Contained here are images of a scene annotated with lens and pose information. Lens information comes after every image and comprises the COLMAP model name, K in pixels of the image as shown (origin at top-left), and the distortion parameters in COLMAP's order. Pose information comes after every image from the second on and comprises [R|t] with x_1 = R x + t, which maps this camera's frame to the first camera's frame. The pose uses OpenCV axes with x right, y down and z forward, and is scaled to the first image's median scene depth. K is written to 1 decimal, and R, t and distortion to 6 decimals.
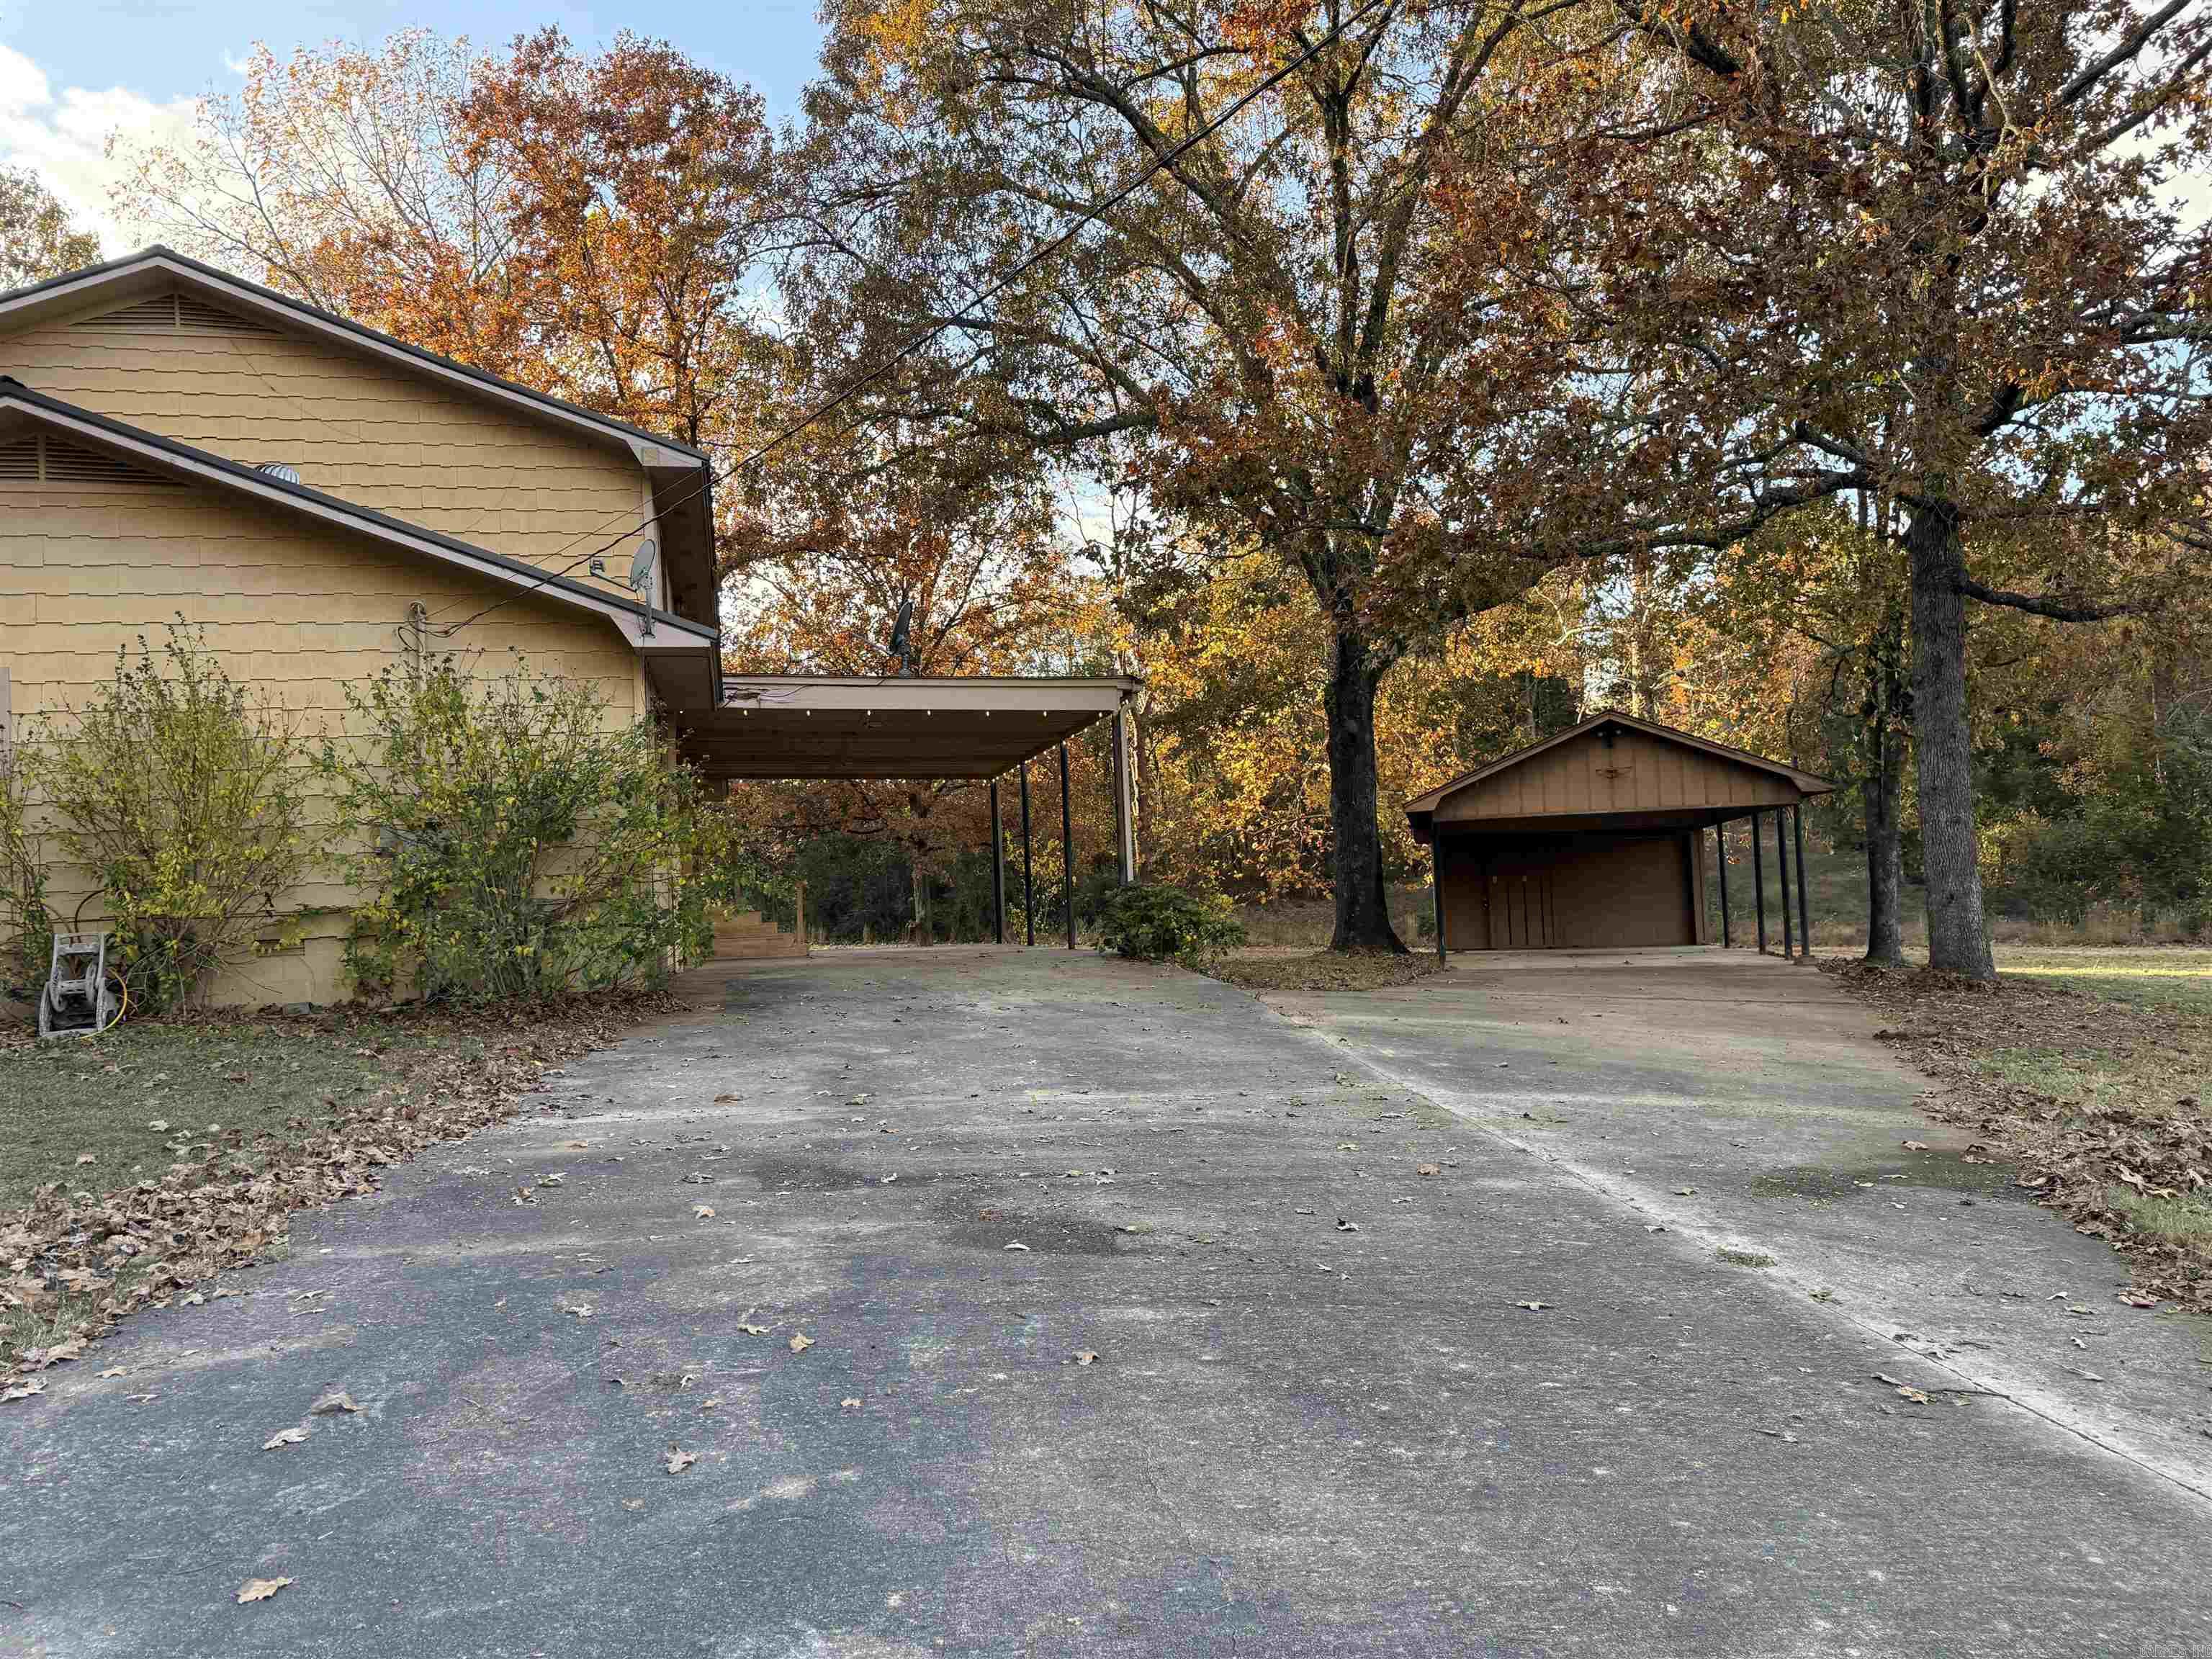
lens RADIAL K [[1548.0, 0, 1116.0], [0, 1548.0, 819.0], [0, 0, 1]] dist [0.050585, -0.071742]
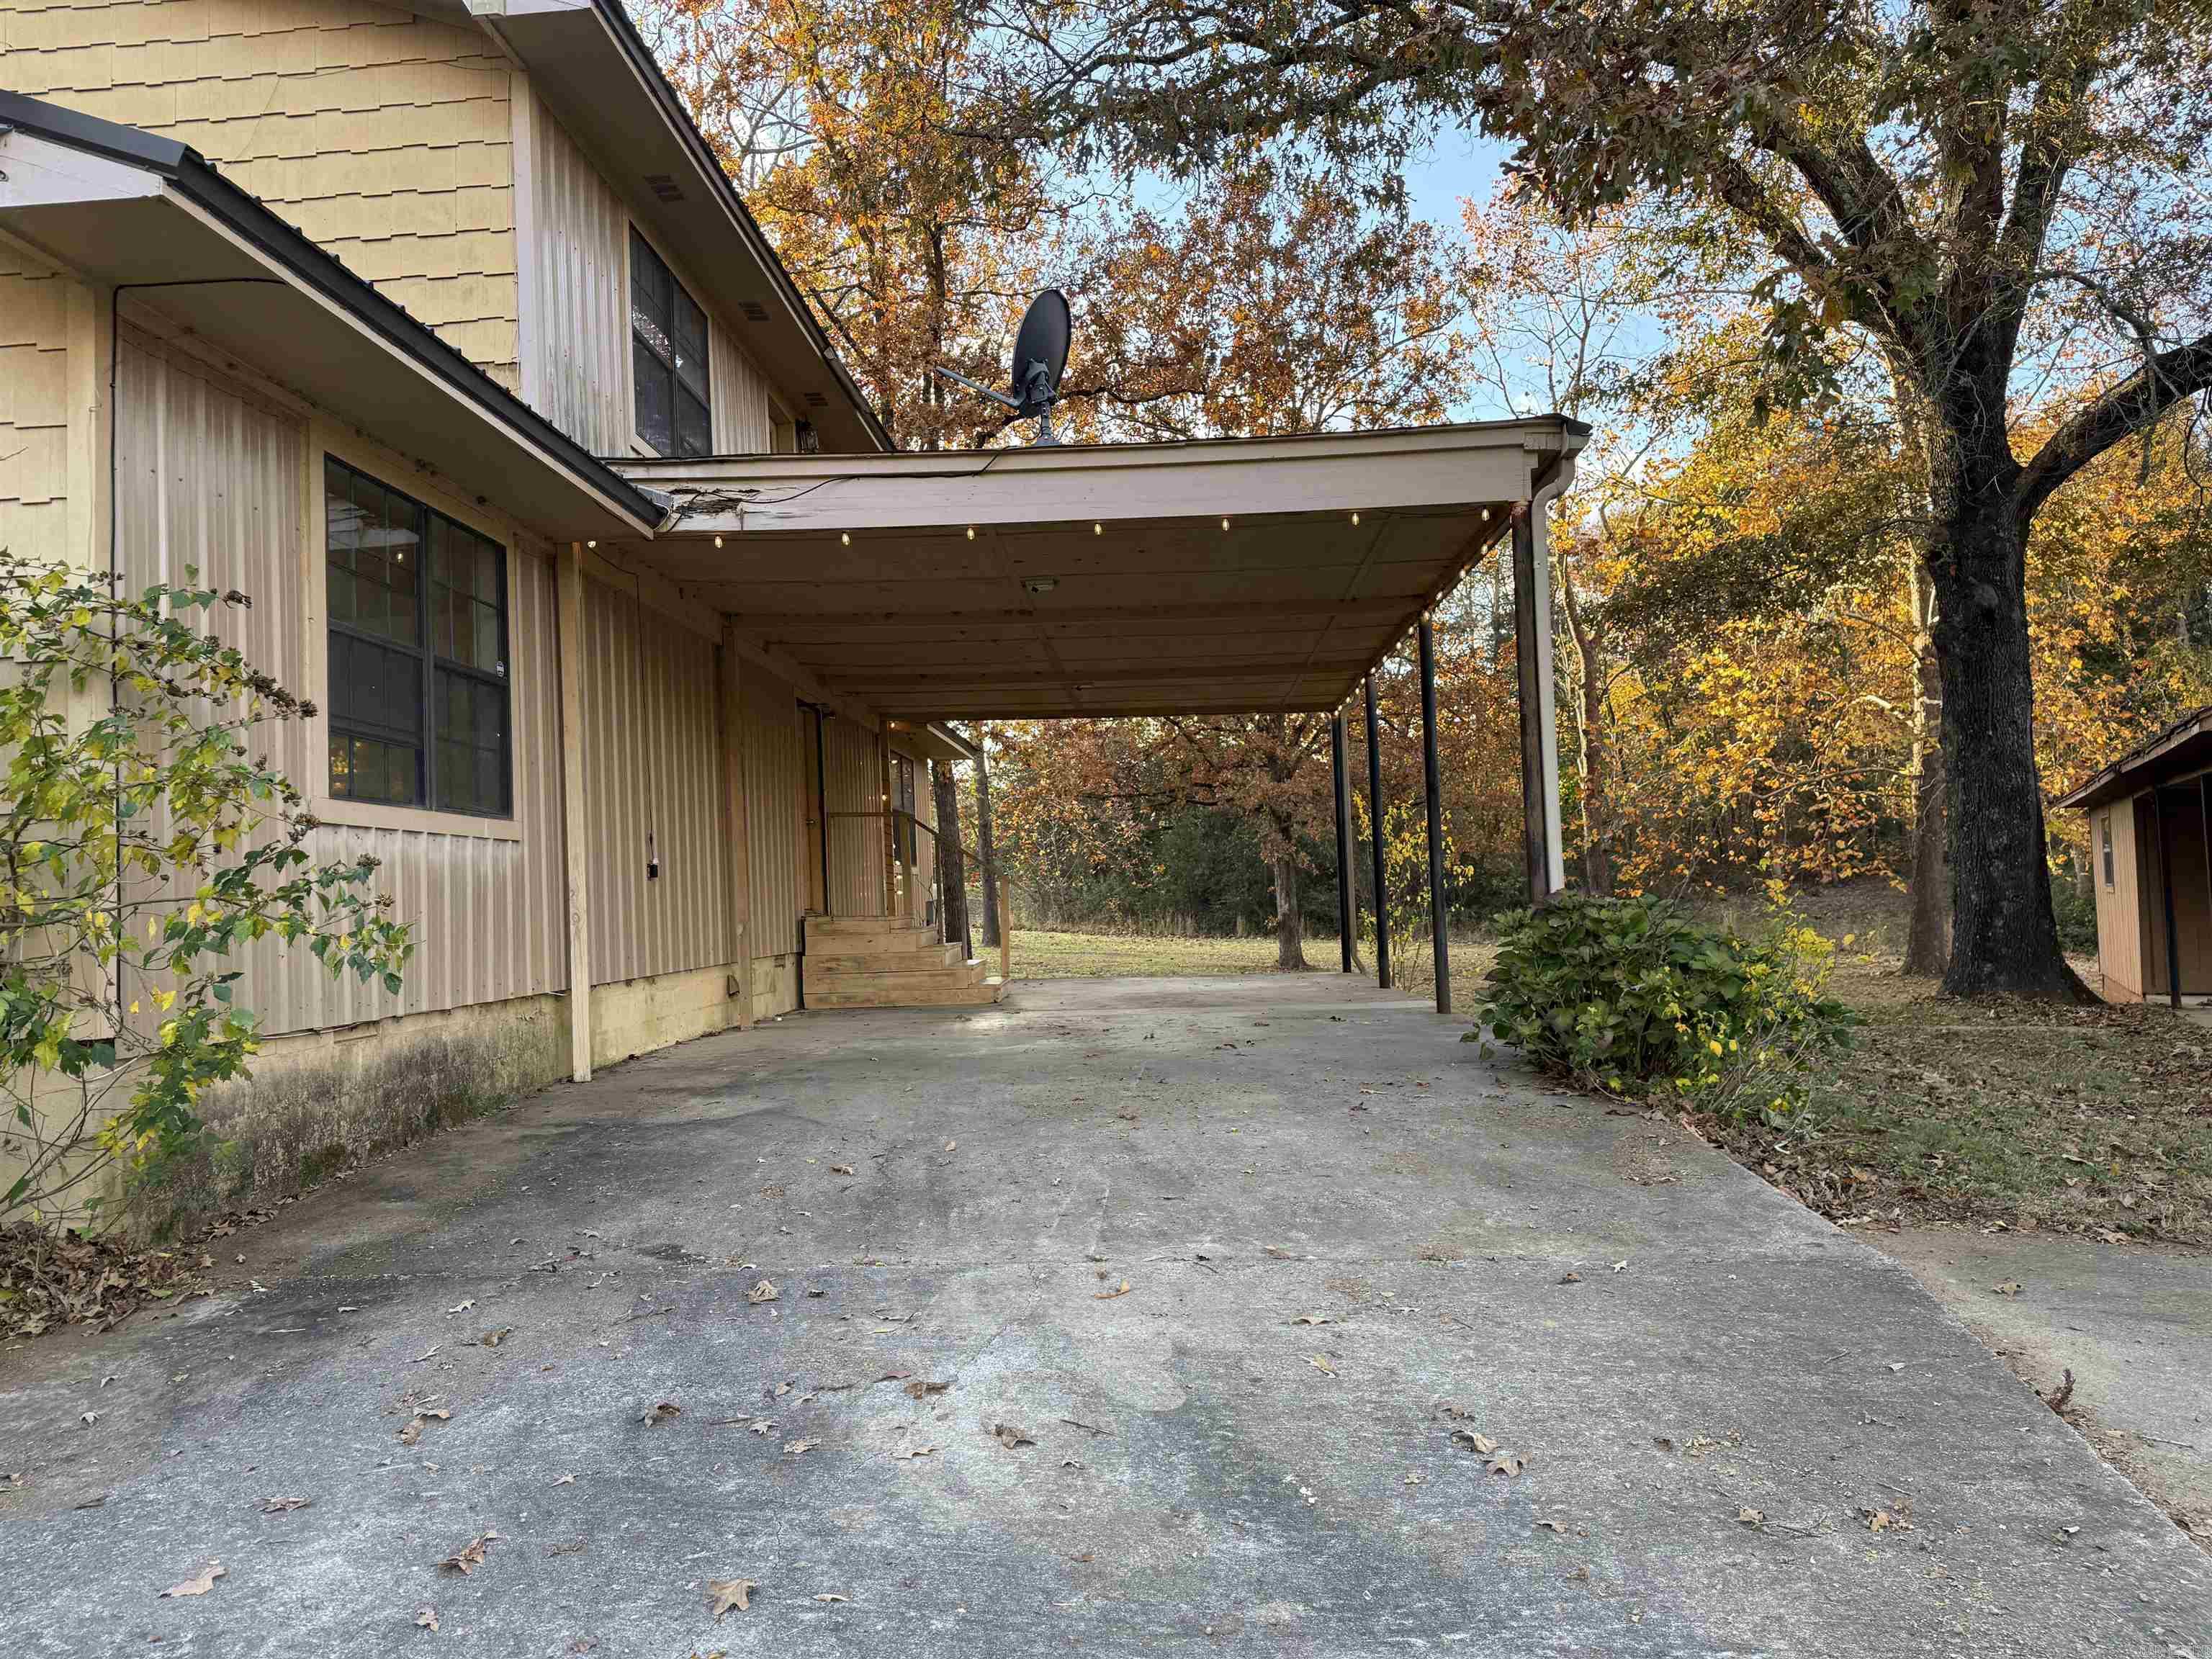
lens RADIAL K [[1548.0, 0, 1097.5], [0, 1548.0, 837.3], [0, 0, 1]] dist [0.050585, -0.071742]
pose [[0.957618, -0.005458, -0.287990, 0.009924], [0.013661, 0.999556, 0.026480, 0.009647], [0.287717, -0.029292, 0.957267, 0.471997]]
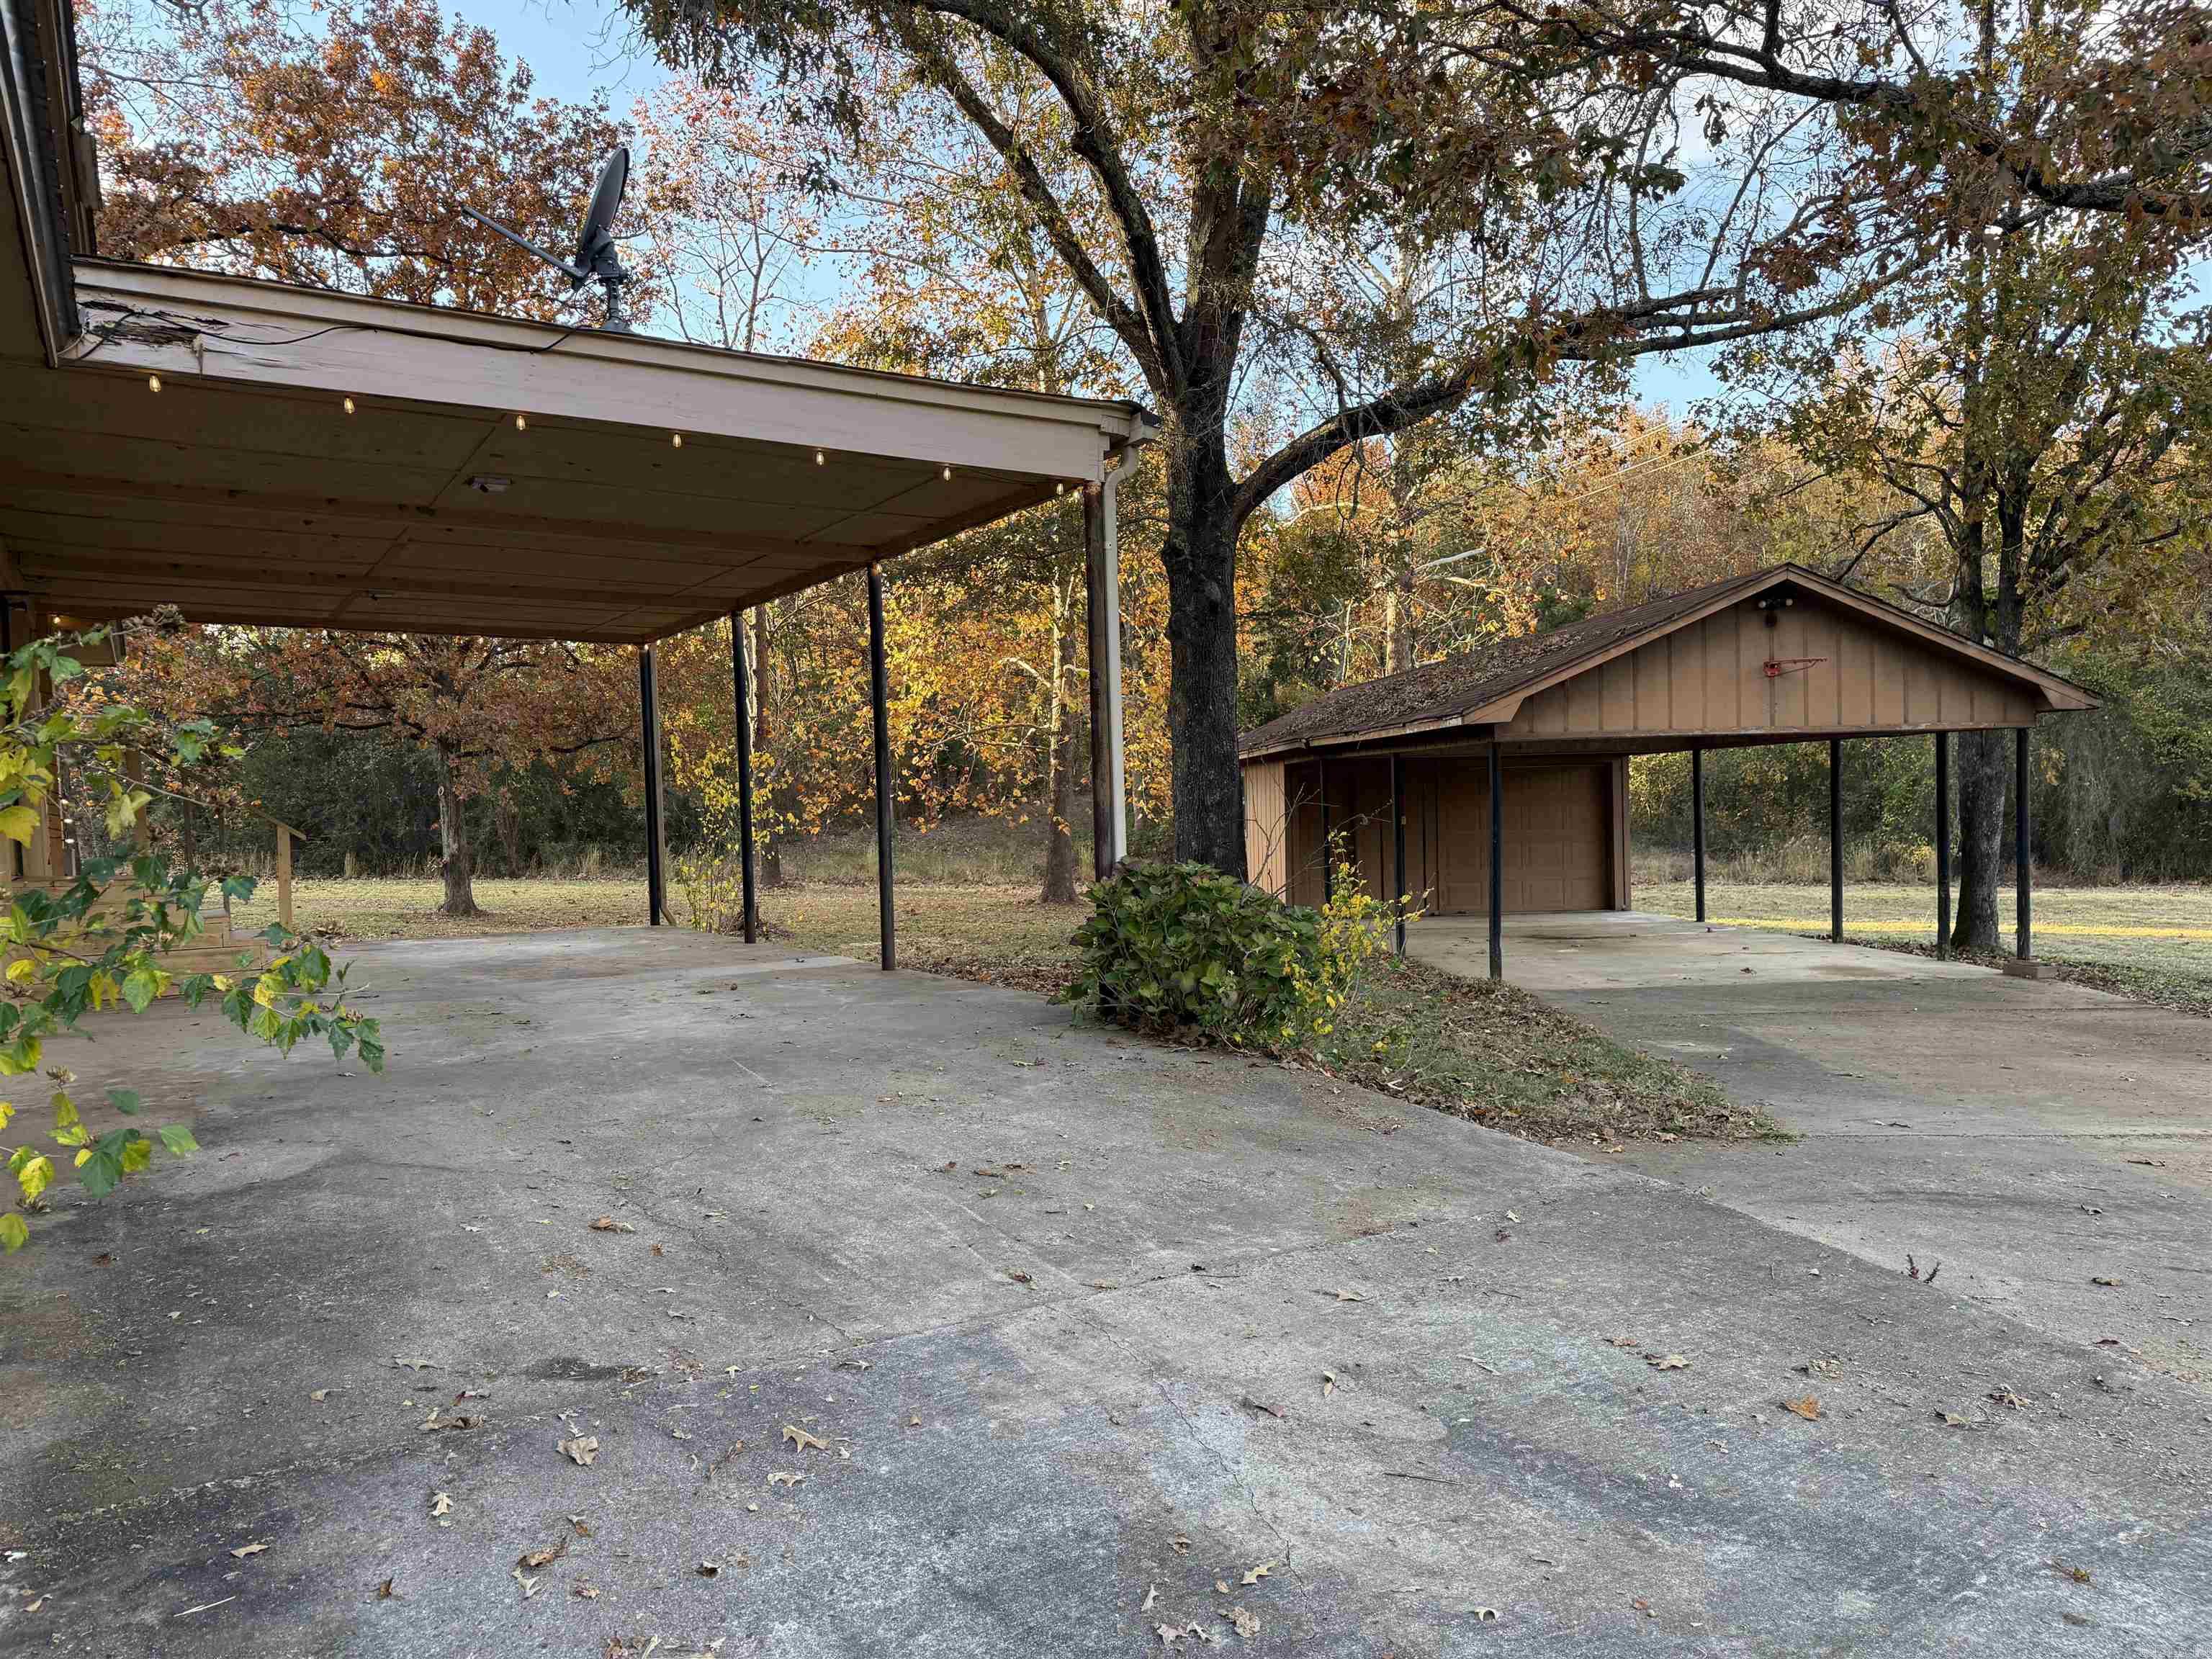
lens RADIAL K [[1548.0, 0, 1105.8], [0, 1548.0, 842.4], [0, 0, 1]] dist [0.050585, -0.071742]
pose [[0.952101, 0.005884, 0.305728, -0.117293], [-0.029051, 0.997033, 0.071285, 0.002375], [-0.304401, -0.076752, 0.949447, 0.491883]]
